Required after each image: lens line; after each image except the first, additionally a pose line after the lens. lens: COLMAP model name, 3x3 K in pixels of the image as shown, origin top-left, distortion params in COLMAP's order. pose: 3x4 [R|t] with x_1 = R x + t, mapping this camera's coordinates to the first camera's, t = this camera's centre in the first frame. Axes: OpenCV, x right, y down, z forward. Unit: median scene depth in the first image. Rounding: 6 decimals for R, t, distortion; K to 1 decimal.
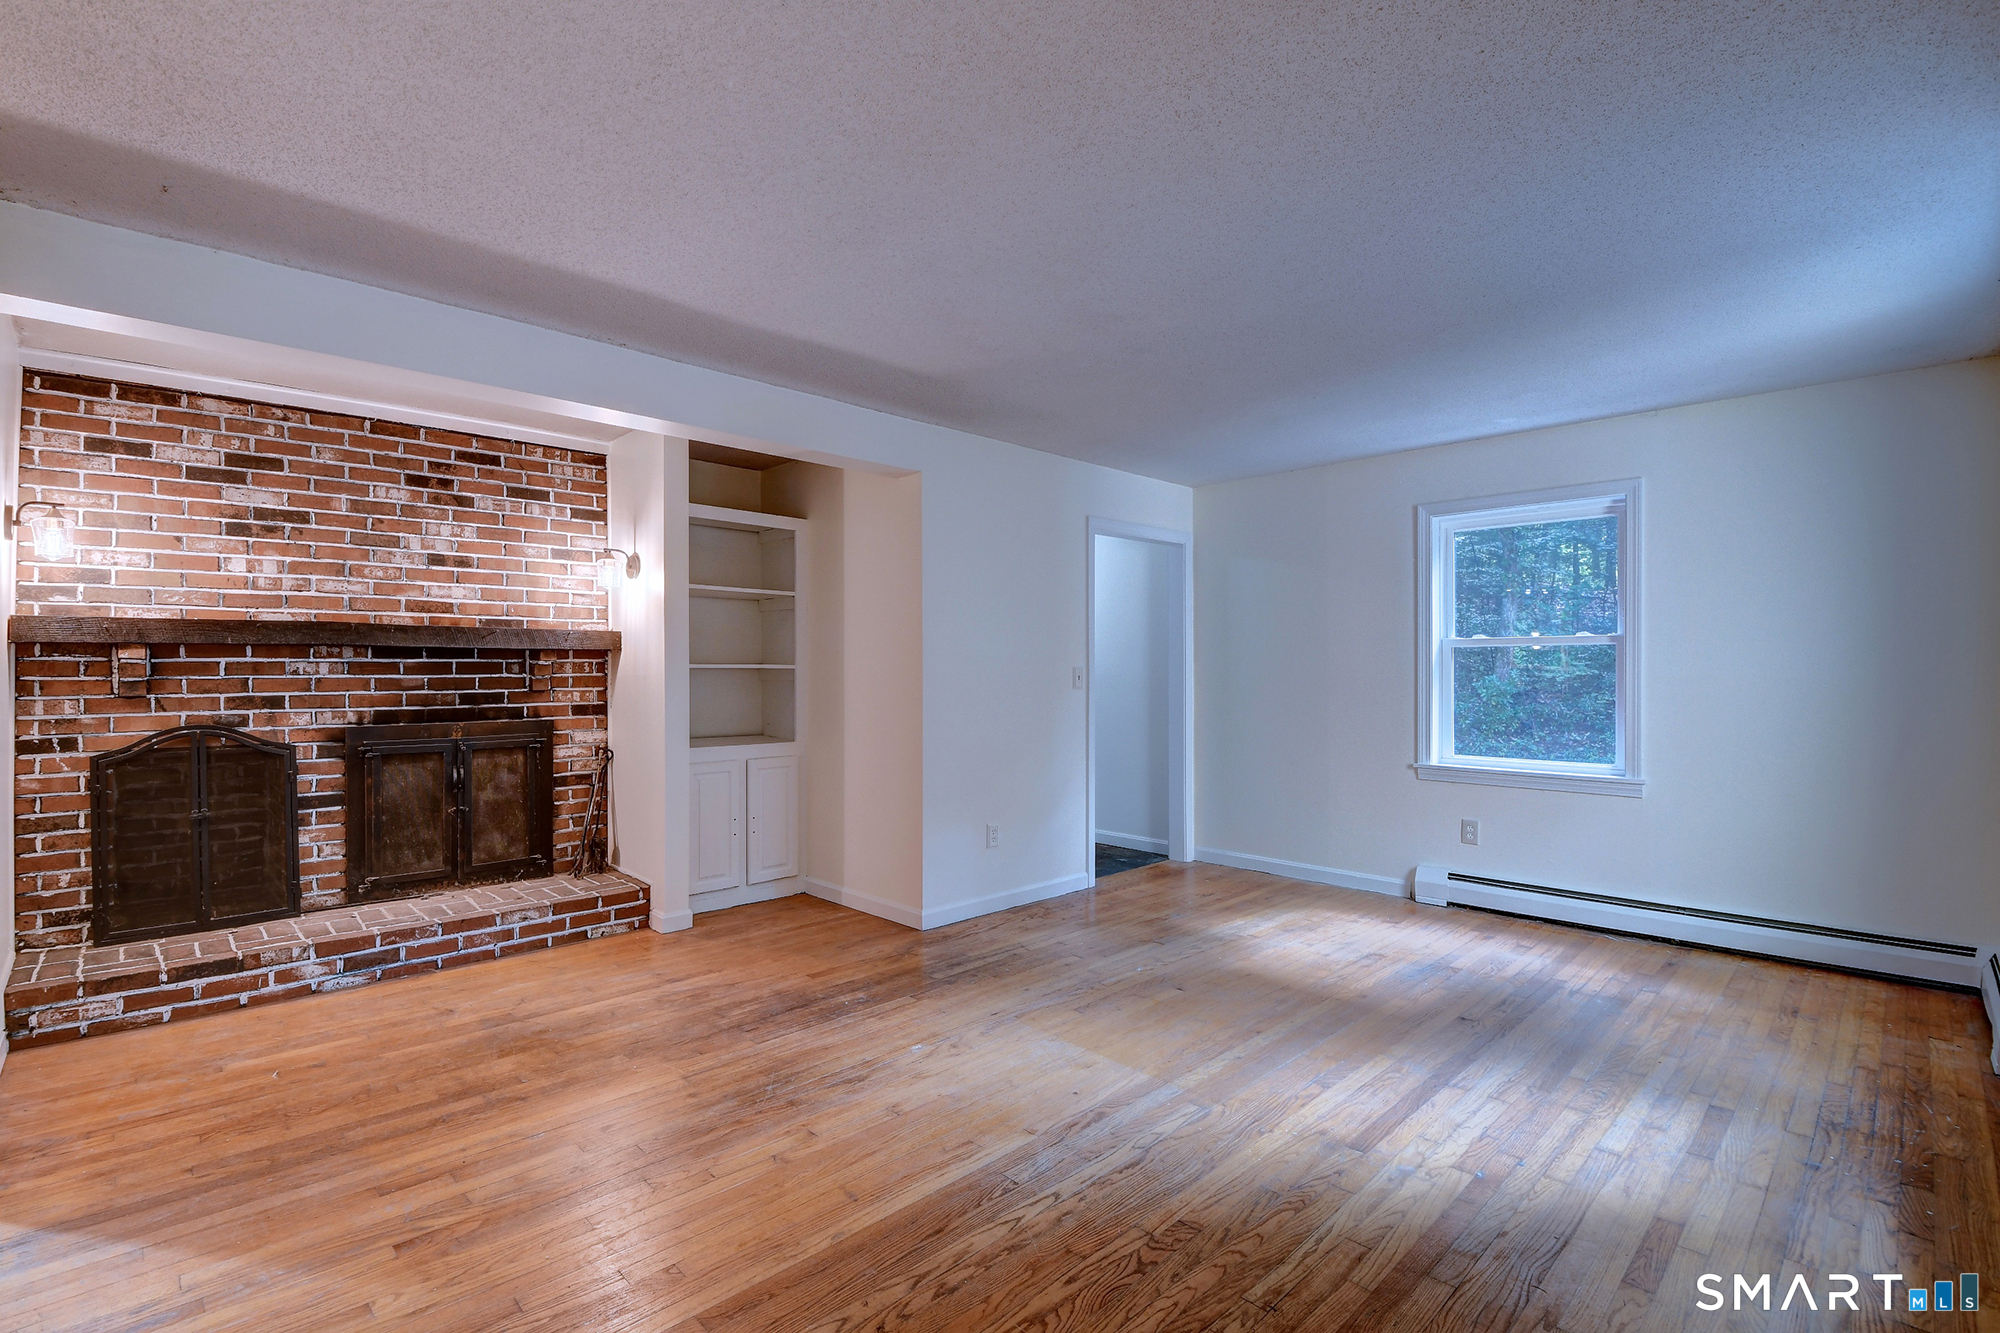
lens RADIAL K [[915.7, 0, 973.0], [0, 915.7, 668.0], [0, 0, 1]] dist [0.019945, -0.027715]
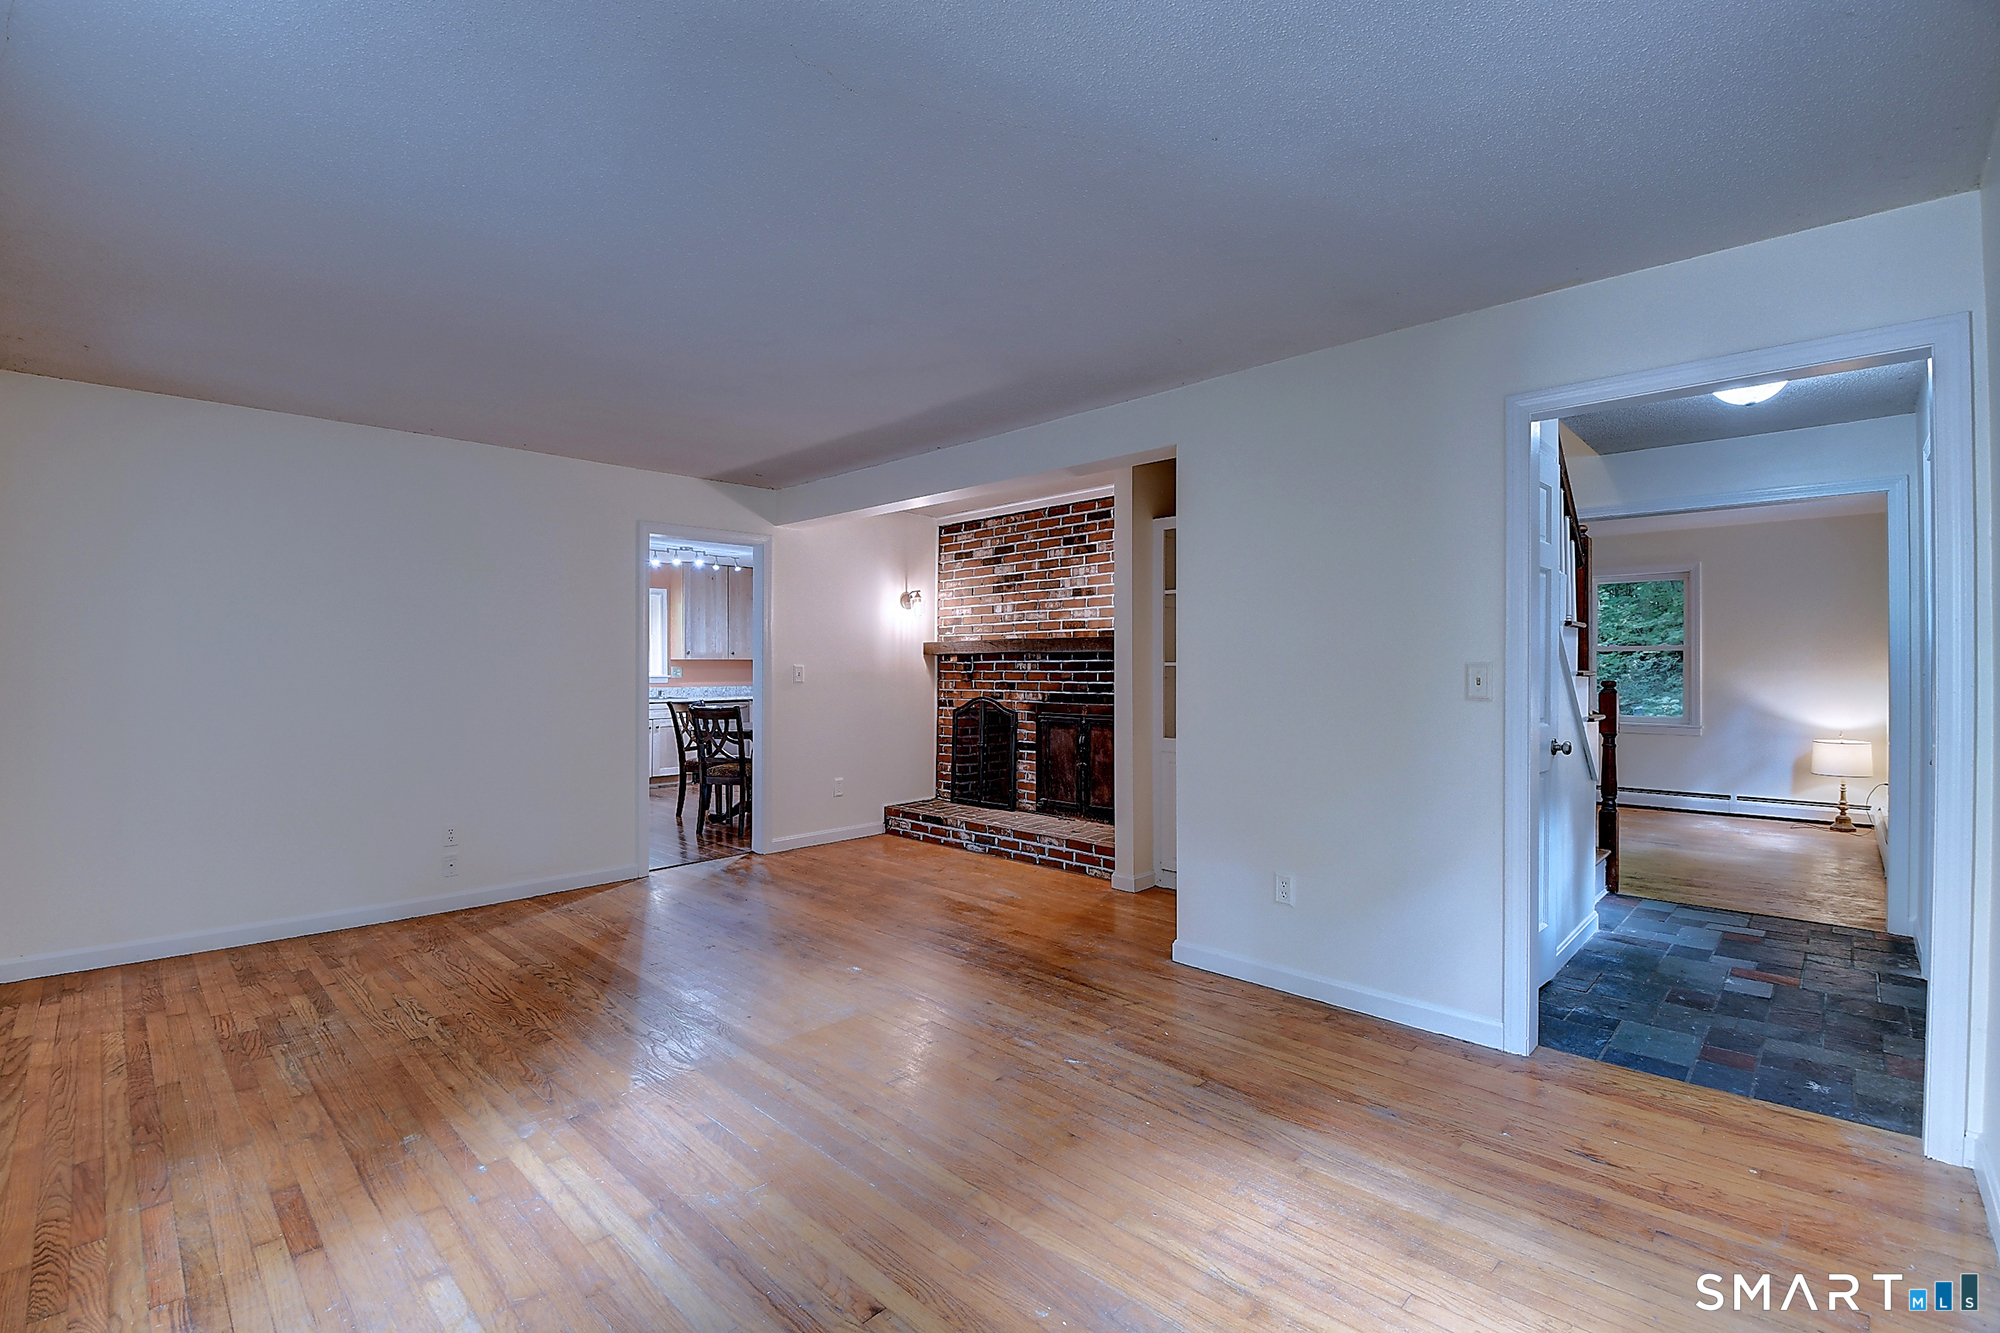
lens RADIAL K [[881.5, 0, 987.3], [0, 881.5, 665.1], [0, 0, 1]] dist [0.000447, -0.015254]
pose [[0.032668, -0.000303, -0.999466, 0.889366], [0.002604, 0.999997, -0.000218, -0.001825], [0.999463, -0.002595, 0.032669, 0.883028]]
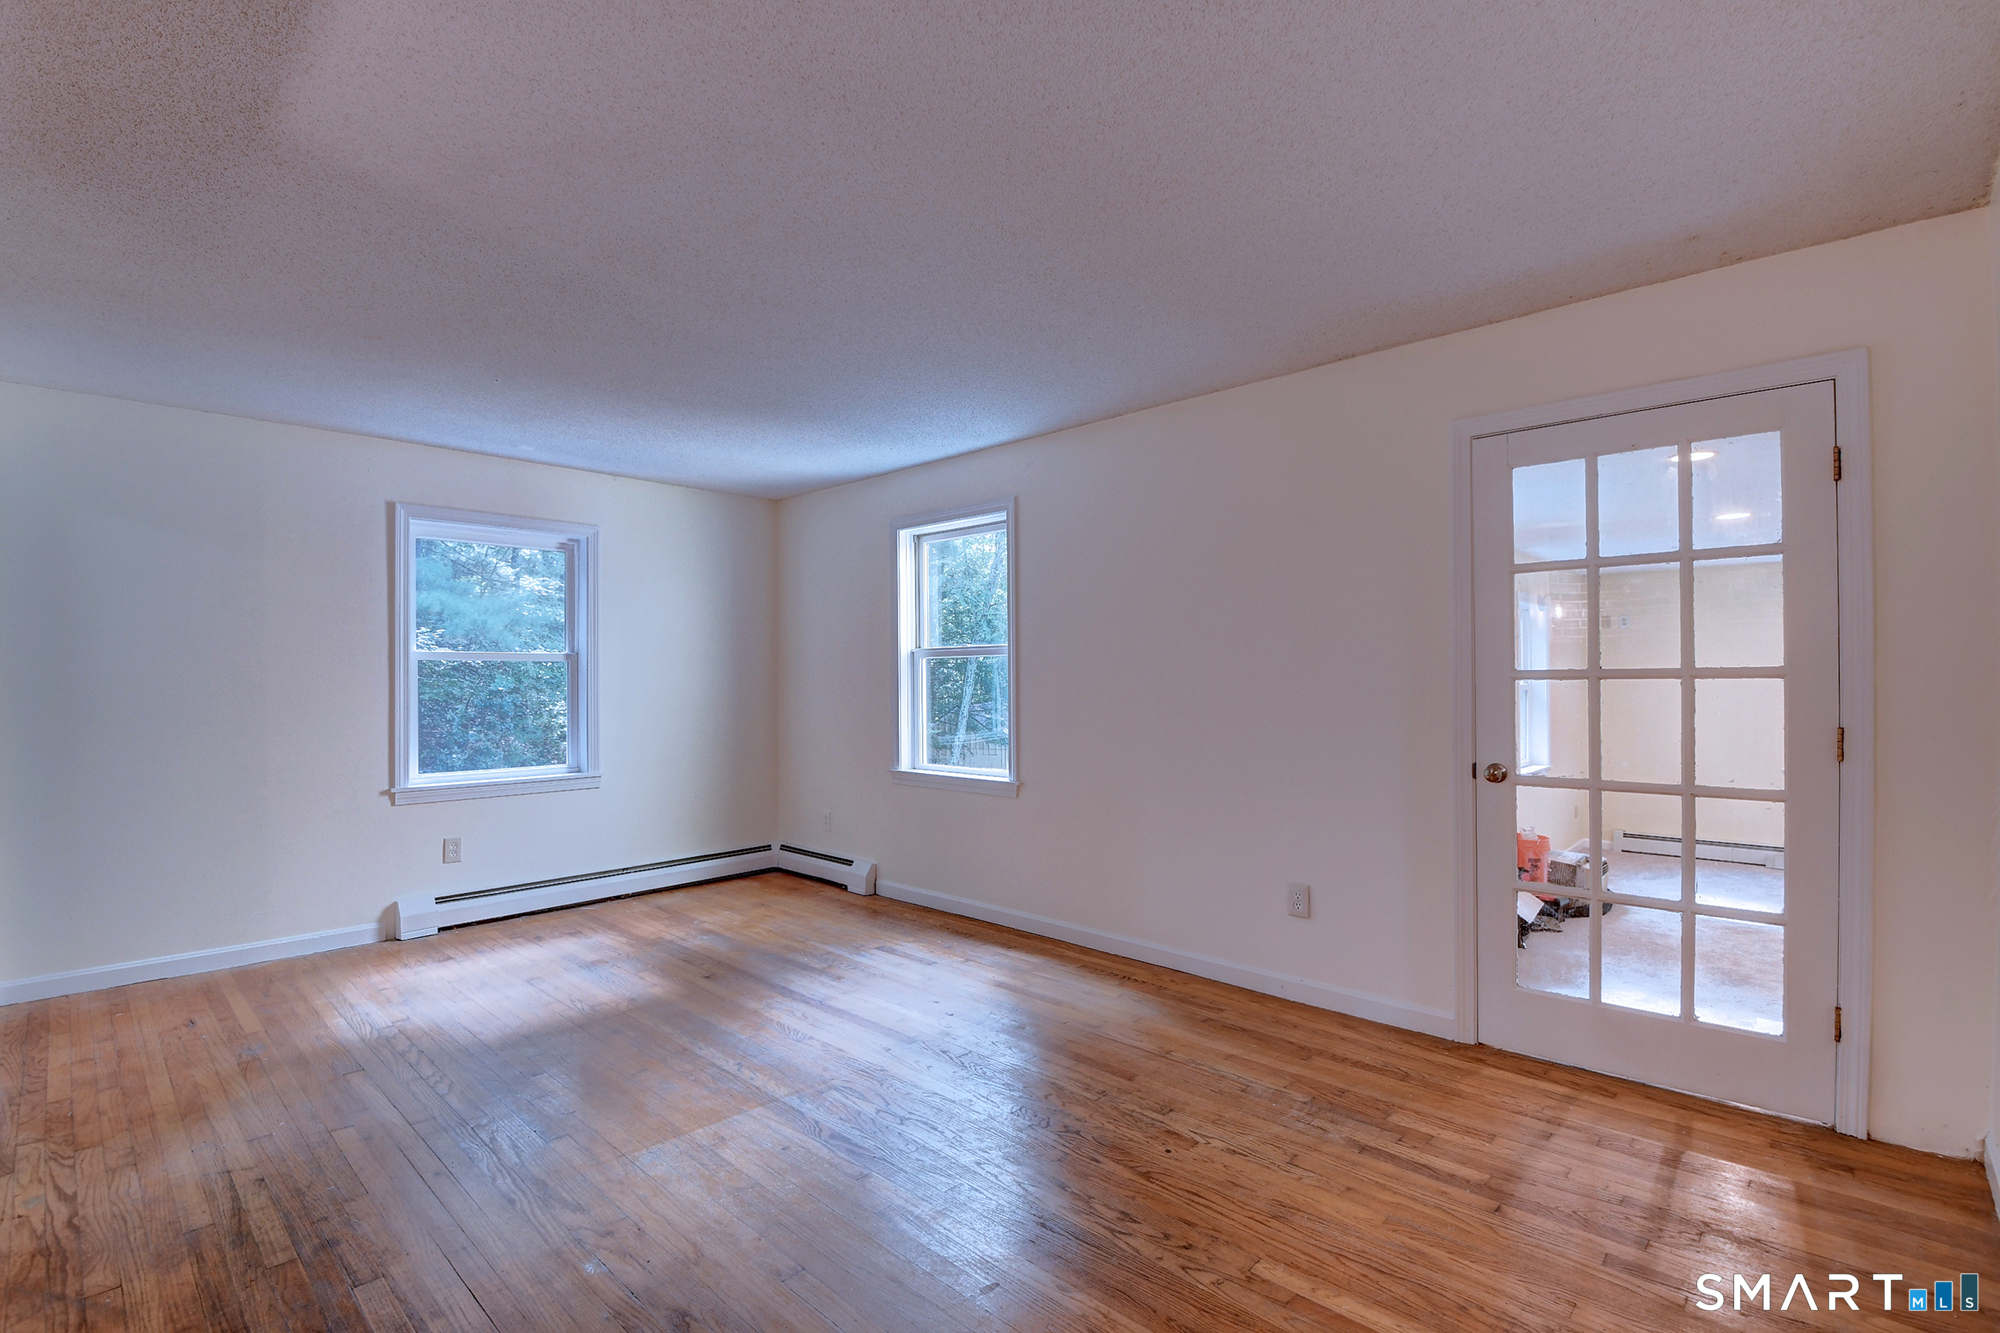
lens RADIAL K [[923.3, 0, 980.8], [0, 923.3, 681.6], [0, 0, 1]] dist [-0.001120, -0.004857]
pose [[-0.032663, -0.004900, 0.999454, -0.559665], [0.005661, 0.999971, 0.005088, -0.003170], [-0.999450, 0.005824, -0.032634, 0.574351]]
